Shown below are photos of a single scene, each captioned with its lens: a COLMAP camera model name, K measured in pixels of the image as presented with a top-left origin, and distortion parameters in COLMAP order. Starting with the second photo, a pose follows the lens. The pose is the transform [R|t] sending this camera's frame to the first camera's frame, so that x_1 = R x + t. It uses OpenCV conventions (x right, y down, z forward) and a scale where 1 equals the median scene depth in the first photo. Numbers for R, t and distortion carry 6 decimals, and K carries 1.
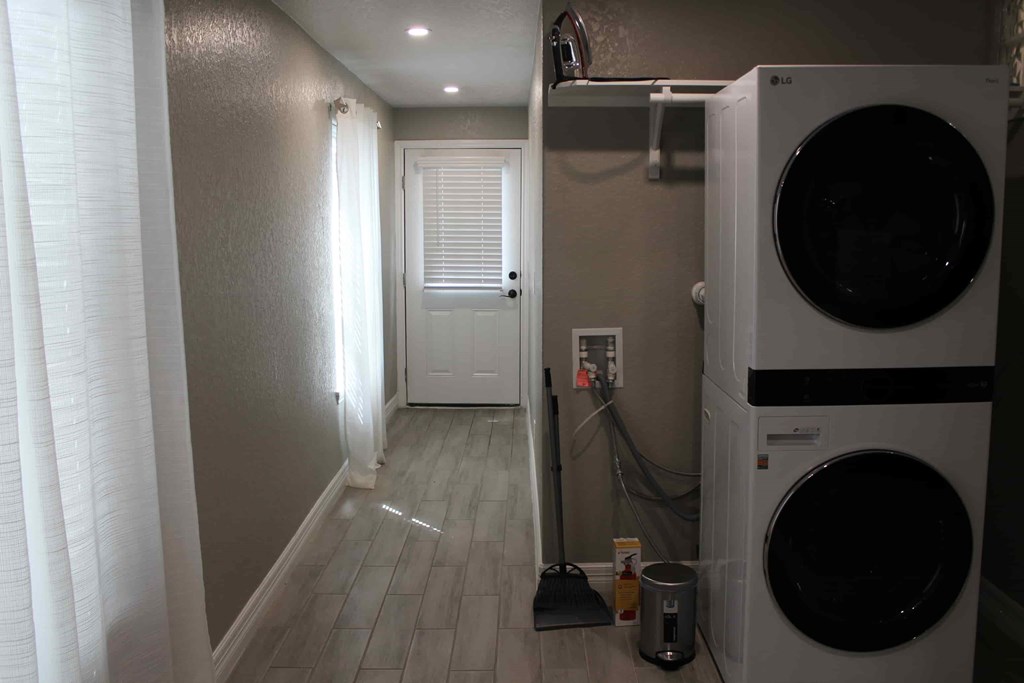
lens RADIAL K [[883.1, 0, 512.0], [0, 883.1, 341.5], [0, 0, 1]] dist [-0.164095, 0.179102]
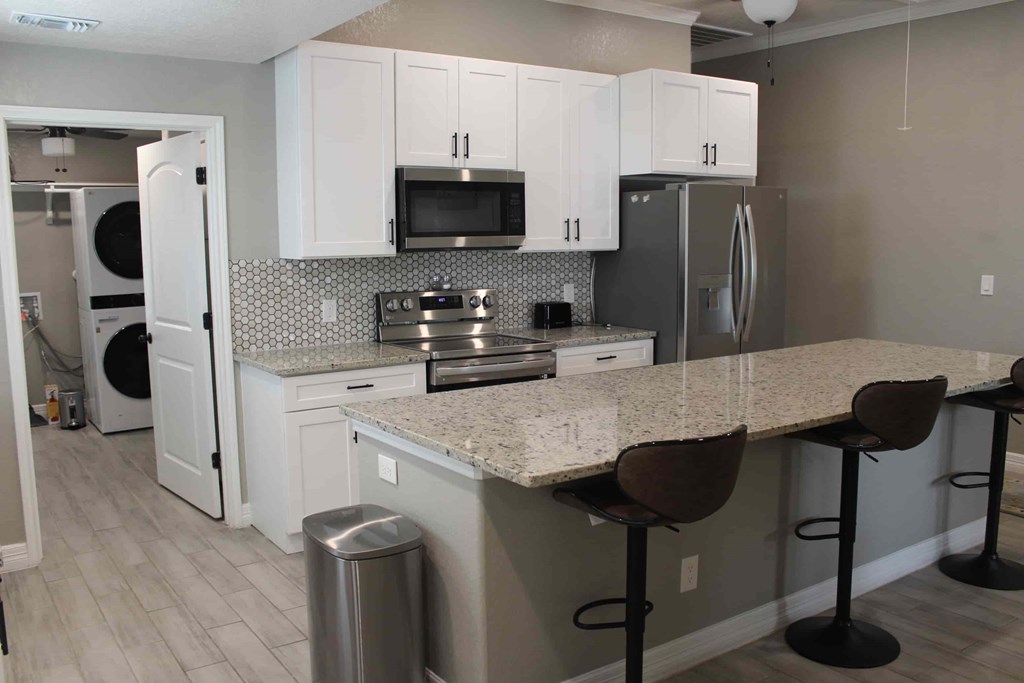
lens RADIAL K [[883.1, 0, 512.0], [0, 883.1, 341.5], [0, 0, 1]] dist [-0.164095, 0.179102]
pose [[0.814511, -0.075833, 0.575171, -0.157751], [0.083117, 0.996446, 0.013672, 0.187171], [-0.574163, 0.036671, 0.817919, -1.488188]]
